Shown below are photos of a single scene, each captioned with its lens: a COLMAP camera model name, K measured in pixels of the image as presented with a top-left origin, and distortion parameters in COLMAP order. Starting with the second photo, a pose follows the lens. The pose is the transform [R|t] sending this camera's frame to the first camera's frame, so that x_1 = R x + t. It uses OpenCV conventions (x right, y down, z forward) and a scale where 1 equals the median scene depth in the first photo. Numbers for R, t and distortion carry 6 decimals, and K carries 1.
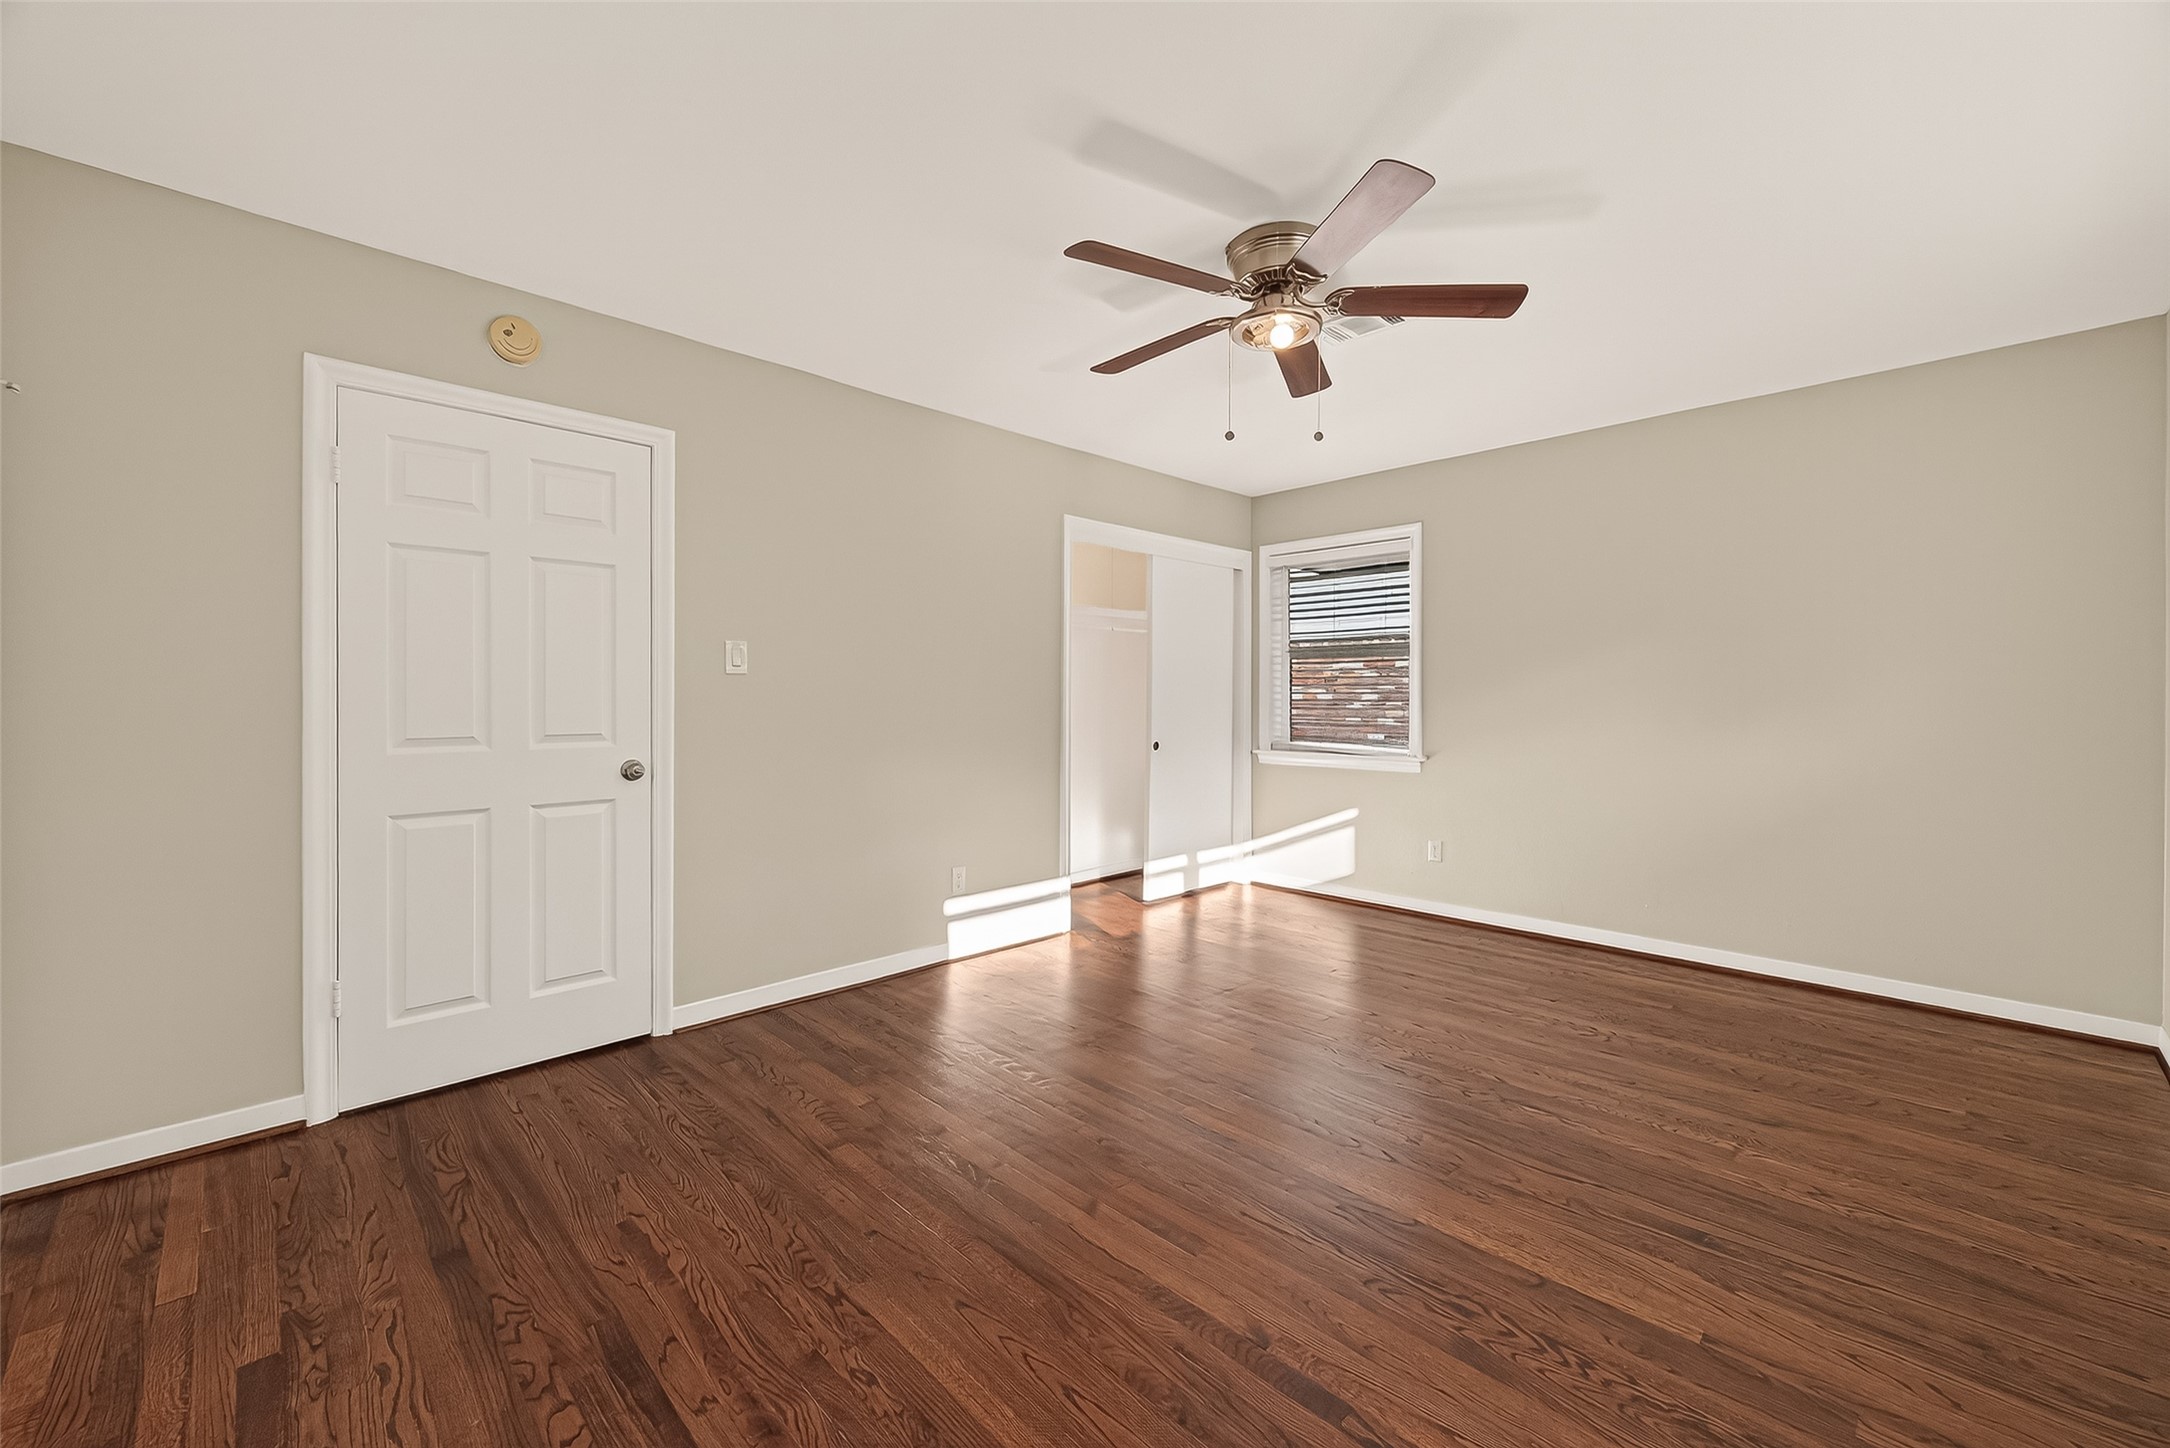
lens RADIAL K [[854.9, 0, 1079.5], [0, 854.9, 706.4], [0, 0, 1]] dist [0.007696, -0.000045]
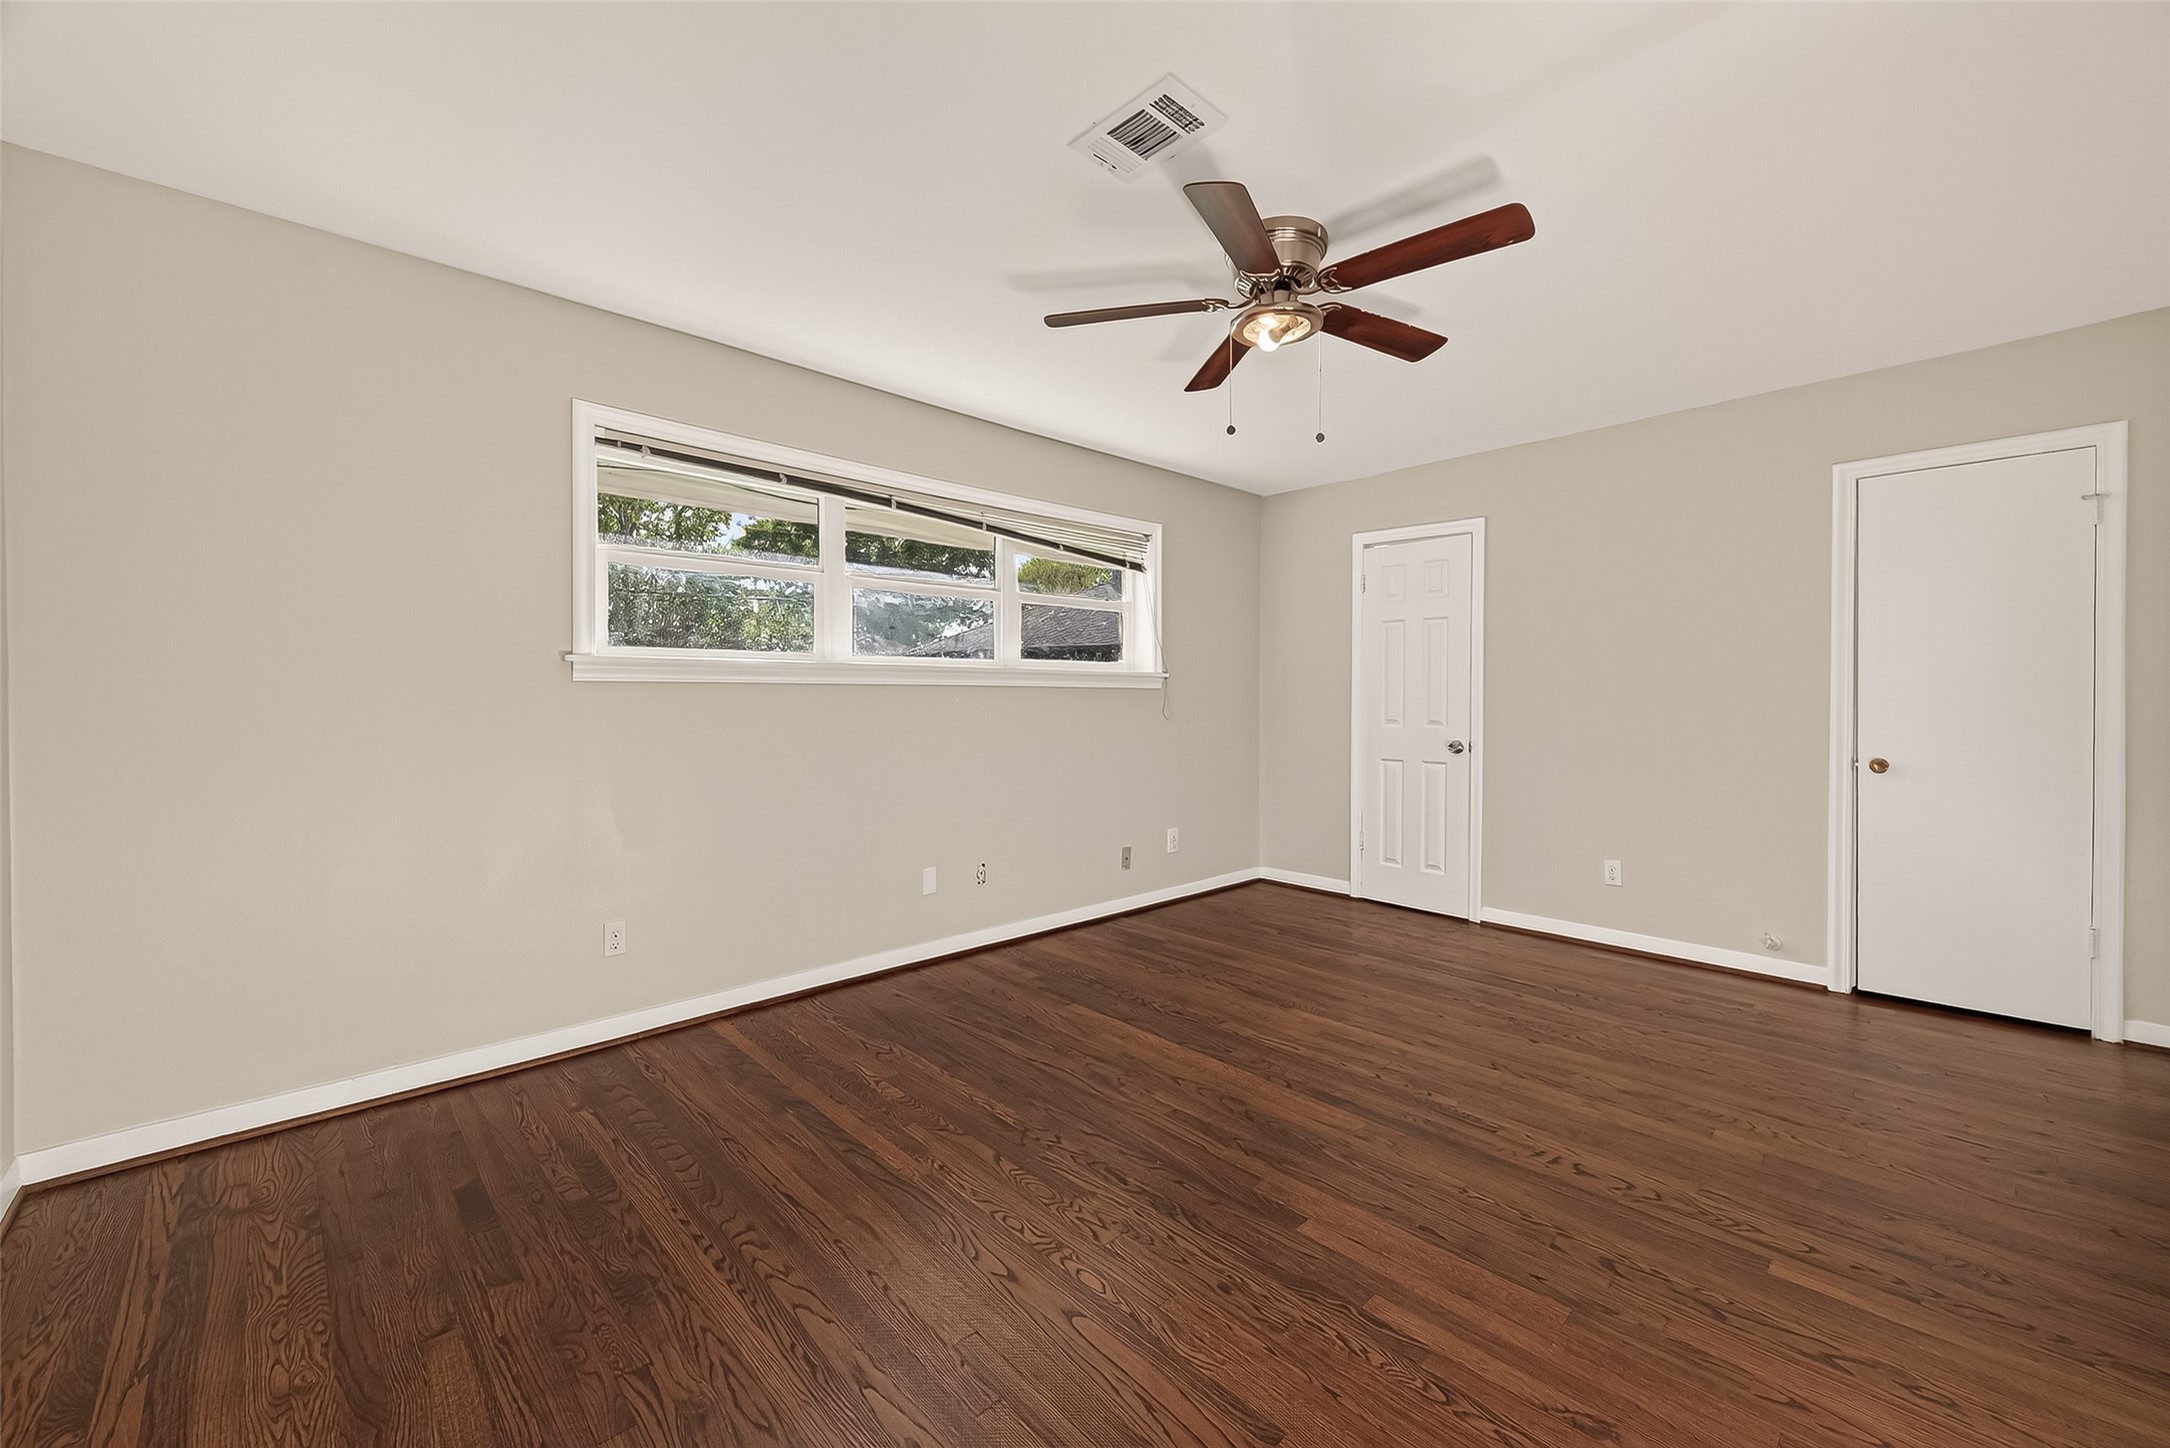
lens RADIAL K [[854.9, 0, 1086.0], [0, 854.9, 707.1], [0, 0, 1]] dist [0.007696, -0.000045]
pose [[-0.999971, -0.001266, 0.007447, 0.390419], [-0.001112, 0.999786, 0.020677, -0.015893], [-0.007472, 0.020668, -0.999758, 1.772189]]
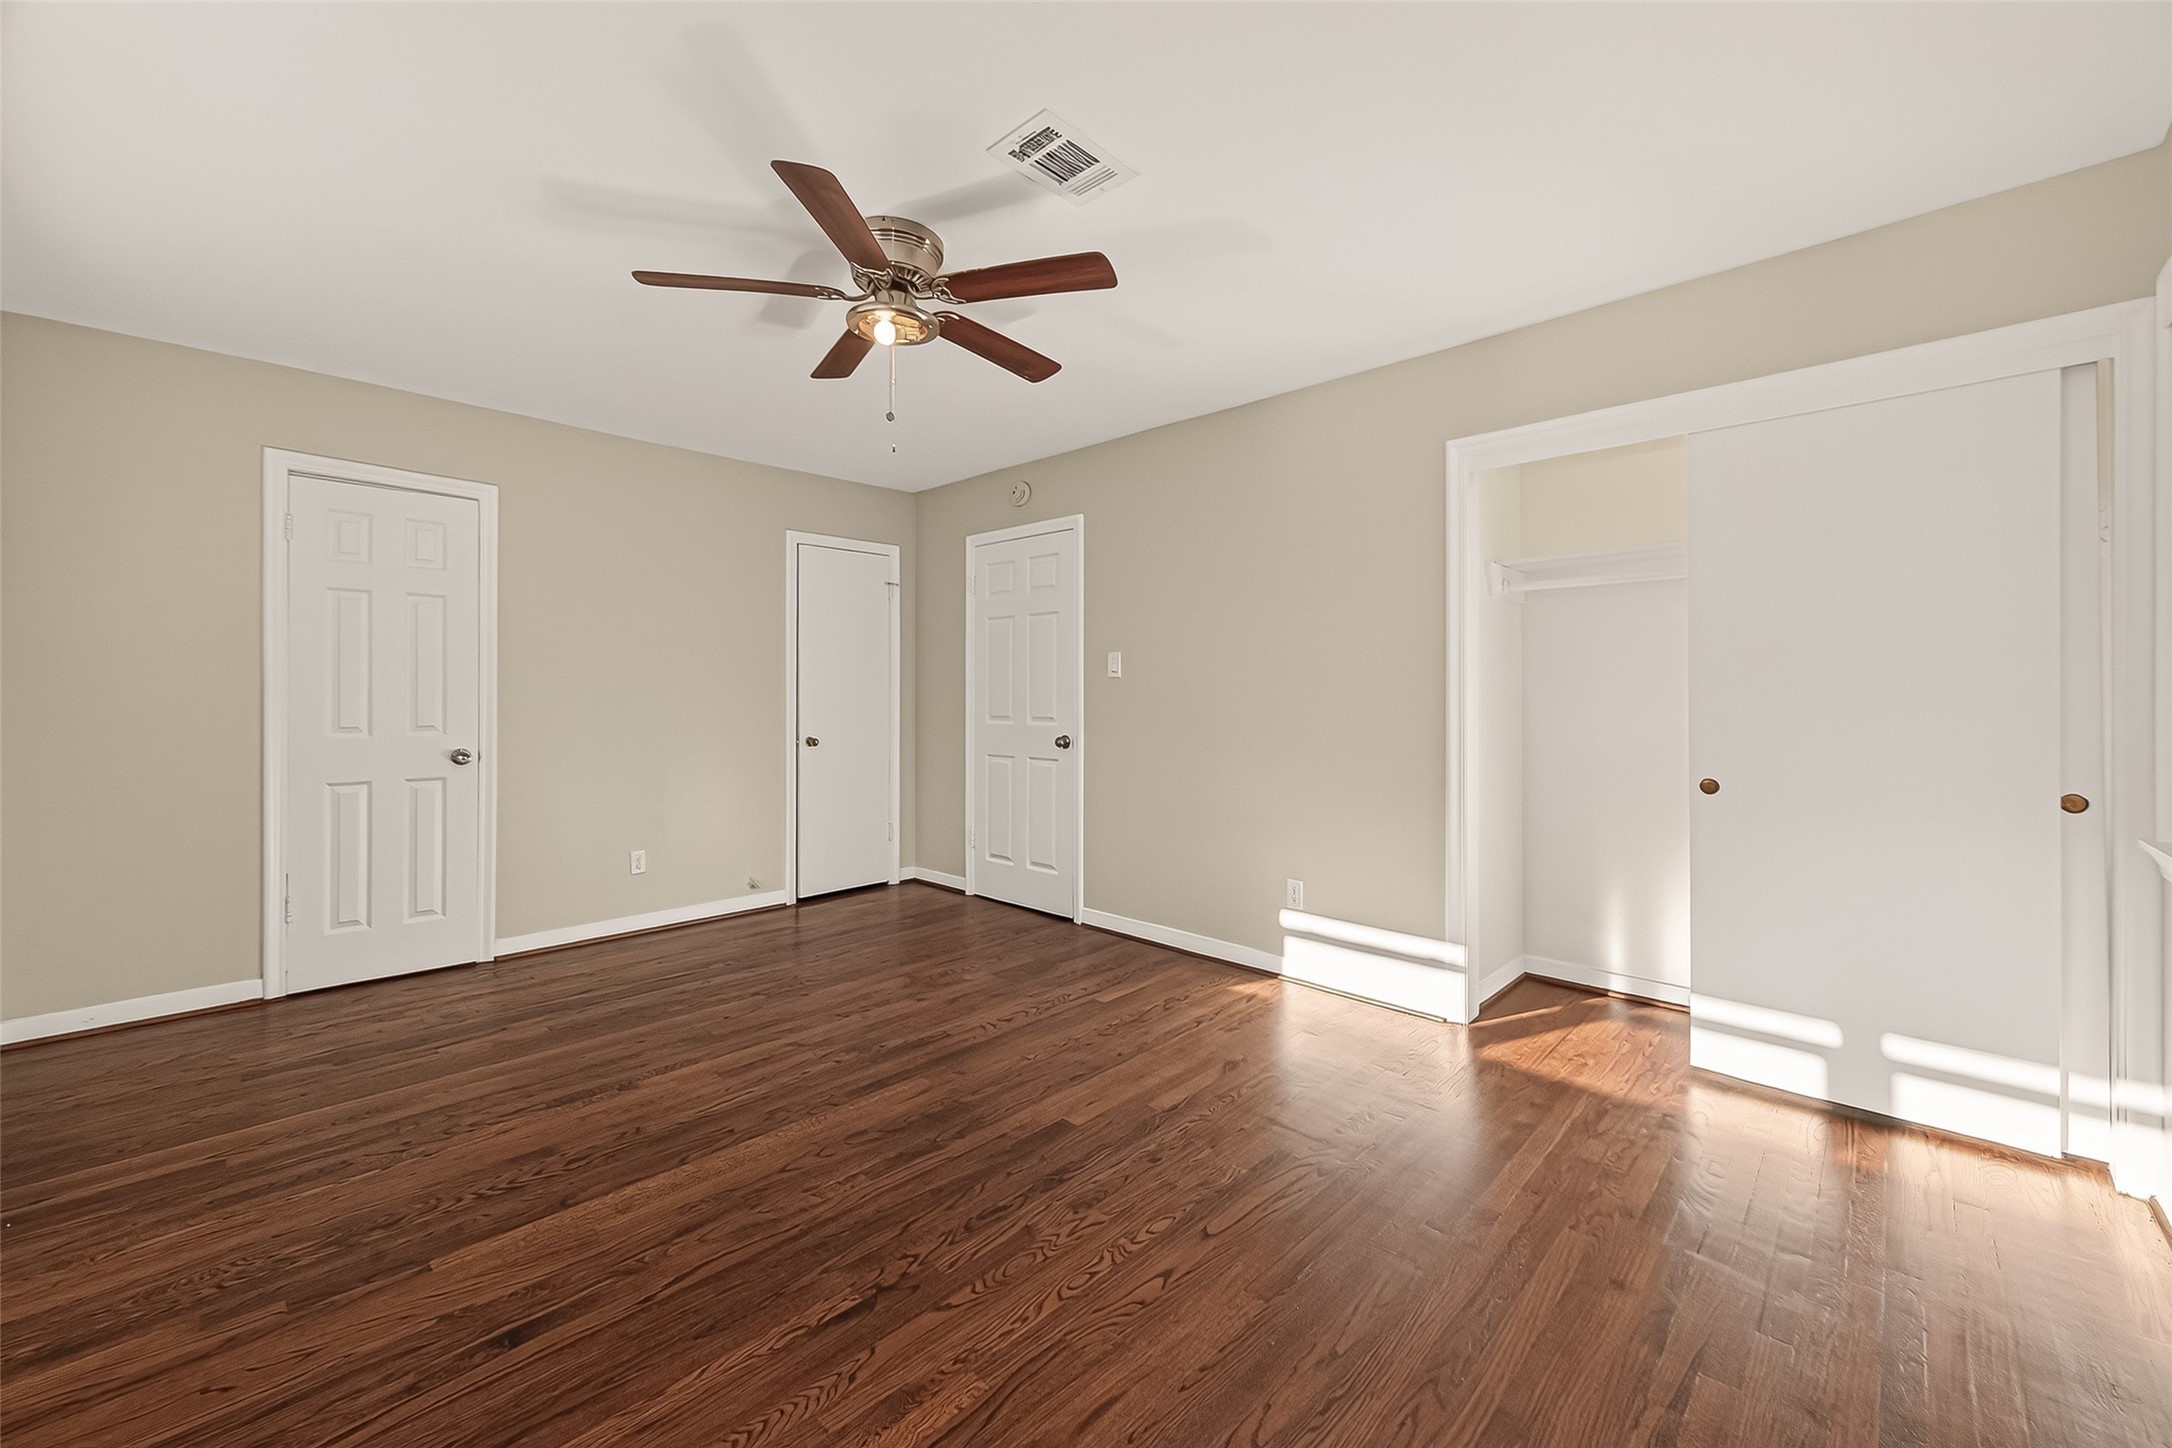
lens RADIAL K [[855.7, 0, 1091.0], [0, 855.7, 702.0], [0, 0, 1]] dist [0.007696, -0.000045]
pose [[0.042952, 0.009339, -0.999033, 1.091955], [-0.009400, 0.999916, 0.008943, -0.013212], [0.999033, 0.009007, 0.043037, 1.050670]]
